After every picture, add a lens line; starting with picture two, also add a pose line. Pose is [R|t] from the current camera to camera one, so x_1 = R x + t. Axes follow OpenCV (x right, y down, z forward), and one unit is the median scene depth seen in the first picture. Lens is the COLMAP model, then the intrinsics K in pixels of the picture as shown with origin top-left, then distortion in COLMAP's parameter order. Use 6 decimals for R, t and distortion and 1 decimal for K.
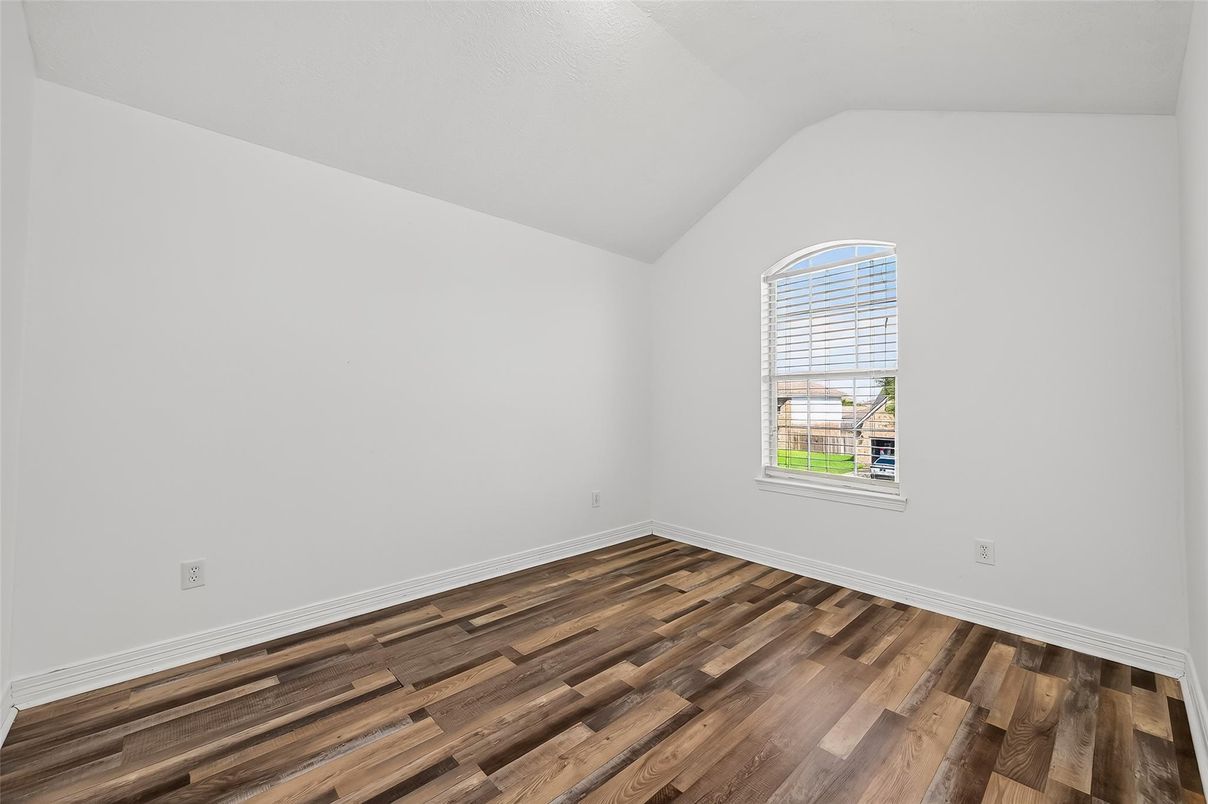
lens RADIAL K [[471.2, 0, 601.5], [0, 471.2, 396.2], [0, 0, 1]] dist [0.001106, -0.000613]
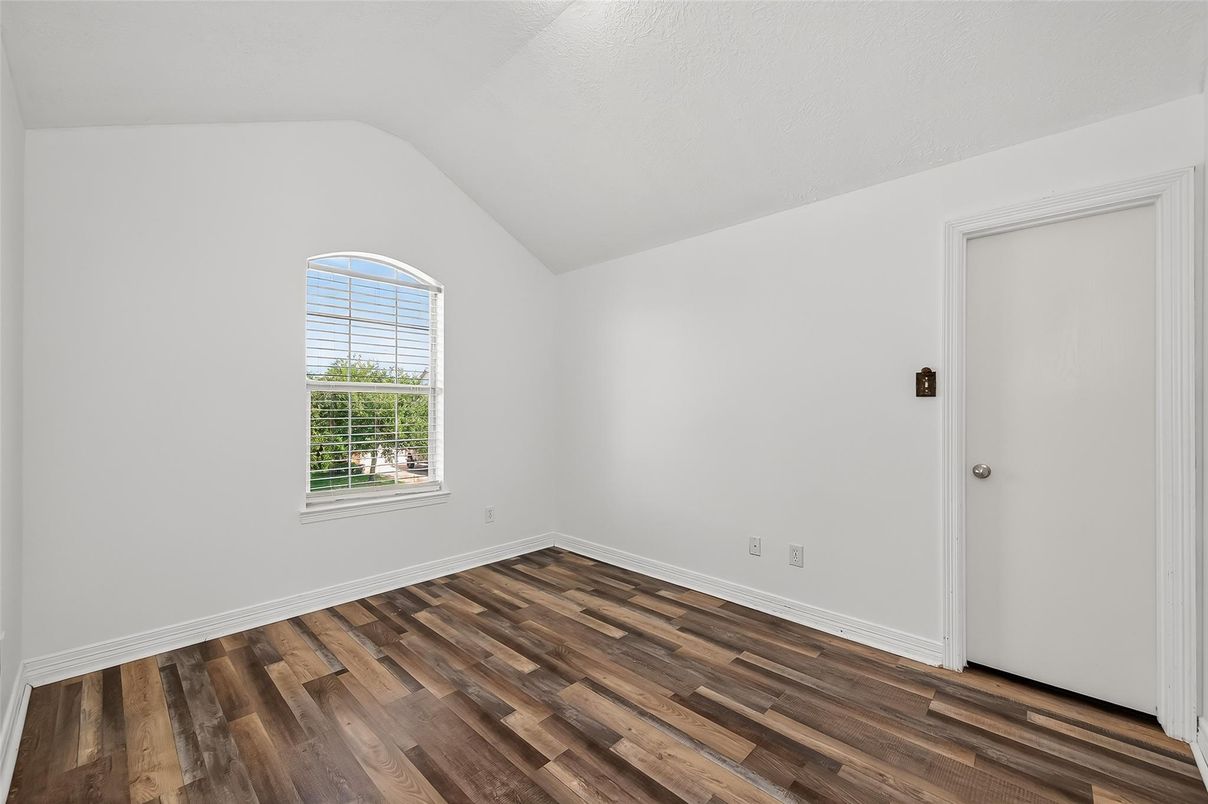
lens RADIAL K [[471.2, 0, 606.5], [0, 471.2, 404.5], [0, 0, 1]] dist [0.001106, -0.000613]
pose [[-0.060328, 0.003032, 0.998174, -0.655326], [-0.013046, 0.999908, -0.003826, -0.012411], [-0.998093, -0.013253, -0.060283, 0.688670]]
